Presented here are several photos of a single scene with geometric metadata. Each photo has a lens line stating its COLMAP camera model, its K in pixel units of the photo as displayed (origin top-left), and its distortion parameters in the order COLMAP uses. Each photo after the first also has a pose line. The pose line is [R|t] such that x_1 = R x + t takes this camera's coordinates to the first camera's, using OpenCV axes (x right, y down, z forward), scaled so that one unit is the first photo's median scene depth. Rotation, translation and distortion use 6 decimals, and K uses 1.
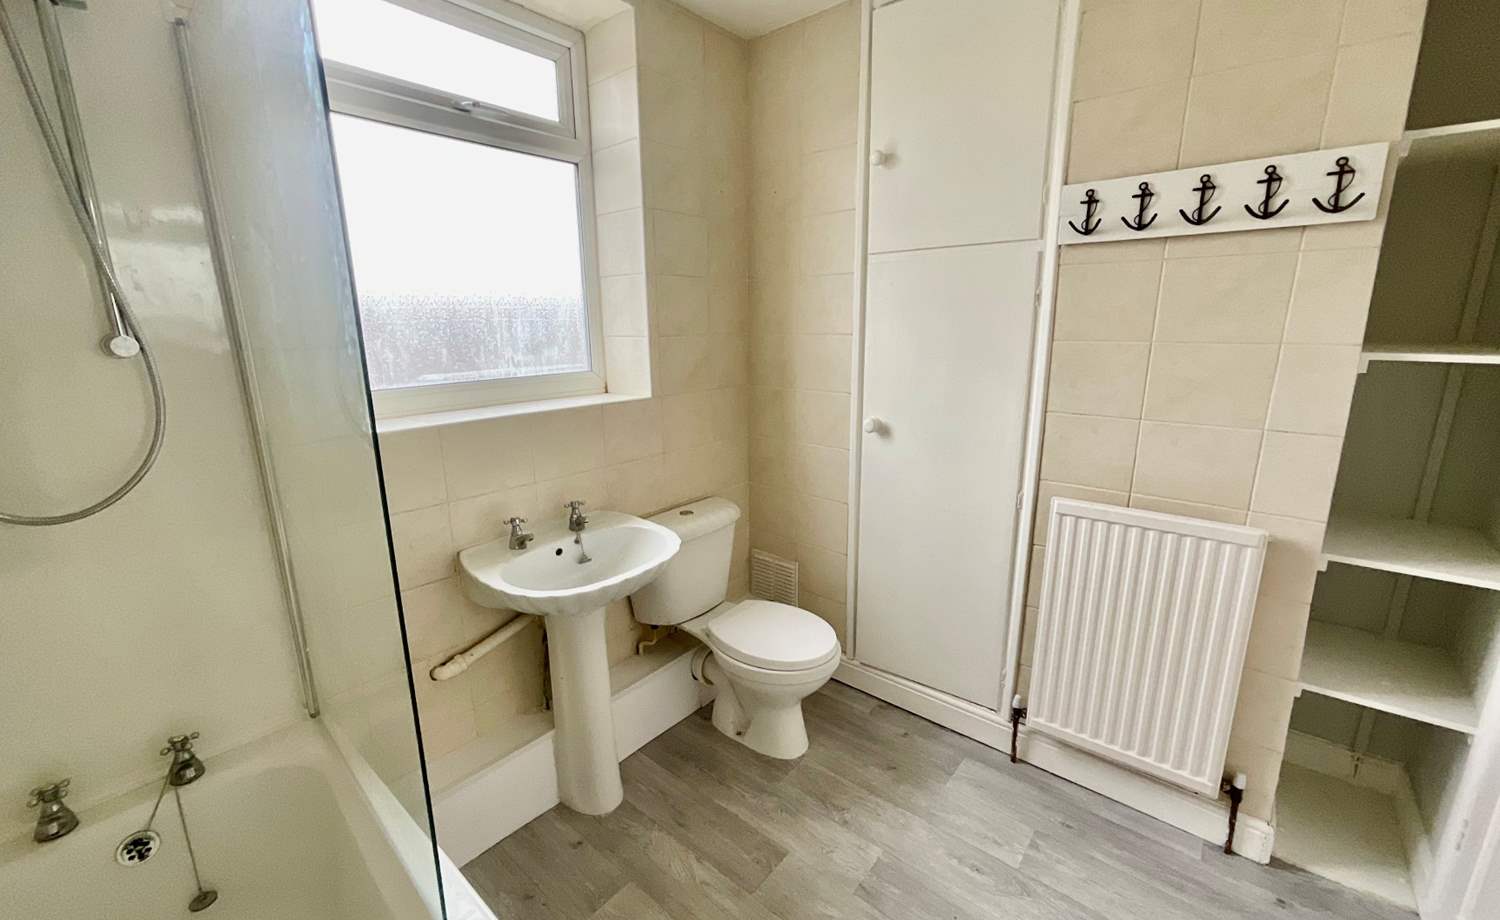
lens RADIAL K [[629.4, 0, 750.8], [0, 629.4, 474.0], [0, 0, 1]] dist [-0.000626, -0.000069]
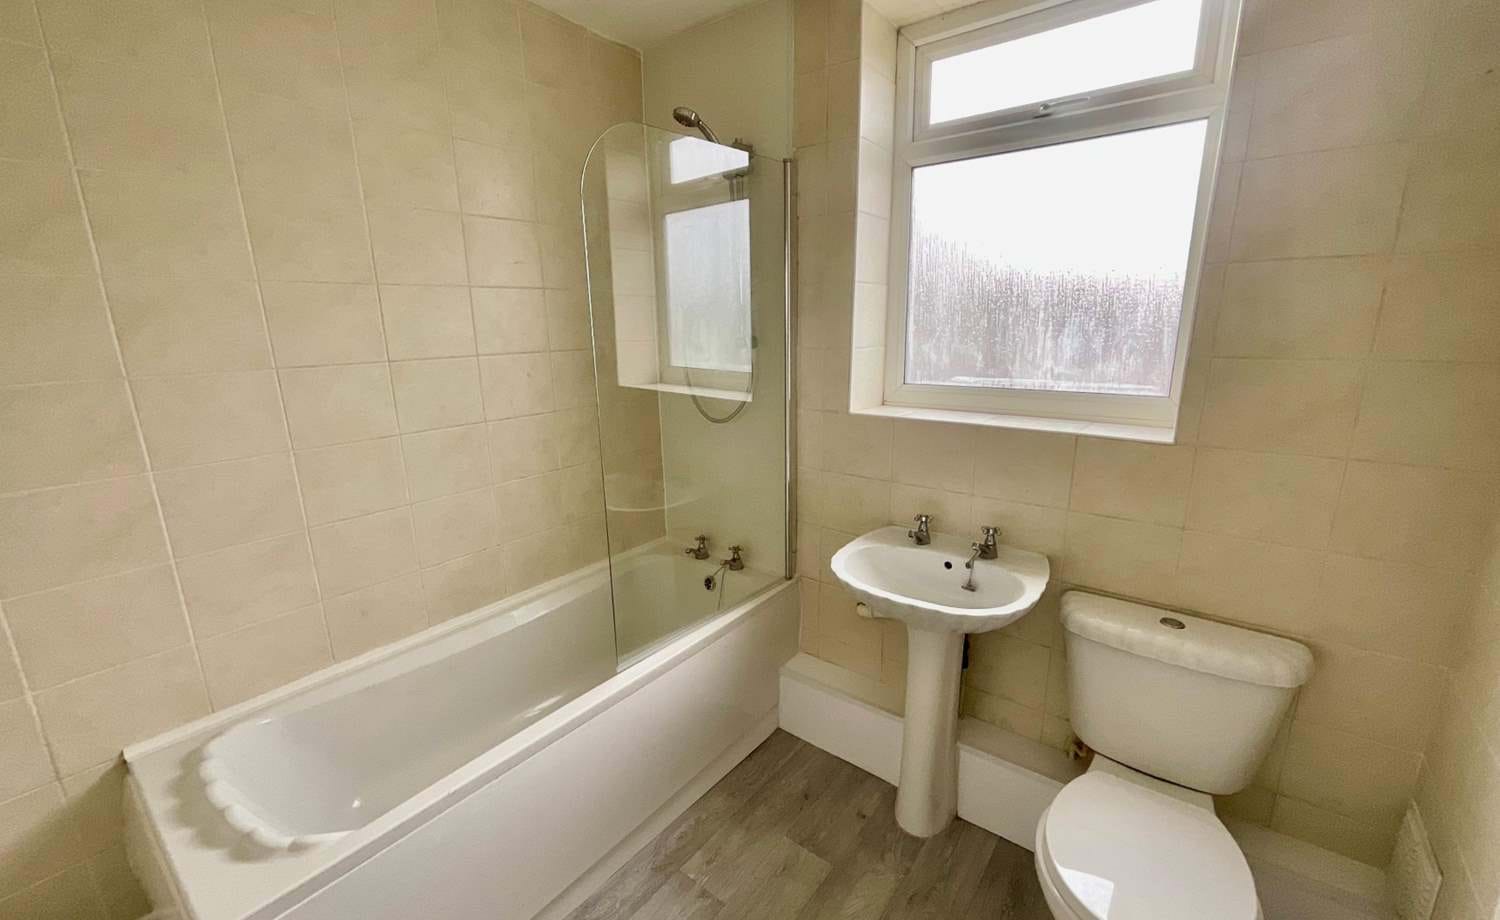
lens RADIAL K [[629.4, 0, 750.8], [0, 629.4, 474.0], [0, 0, 1]] dist [-0.000626, -0.000069]
pose [[0.012477, 0.247022, -0.968929, 0.578194], [-0.231338, 0.943428, 0.237542, -0.164300], [0.972793, 0.221186, 0.068917, 0.564855]]
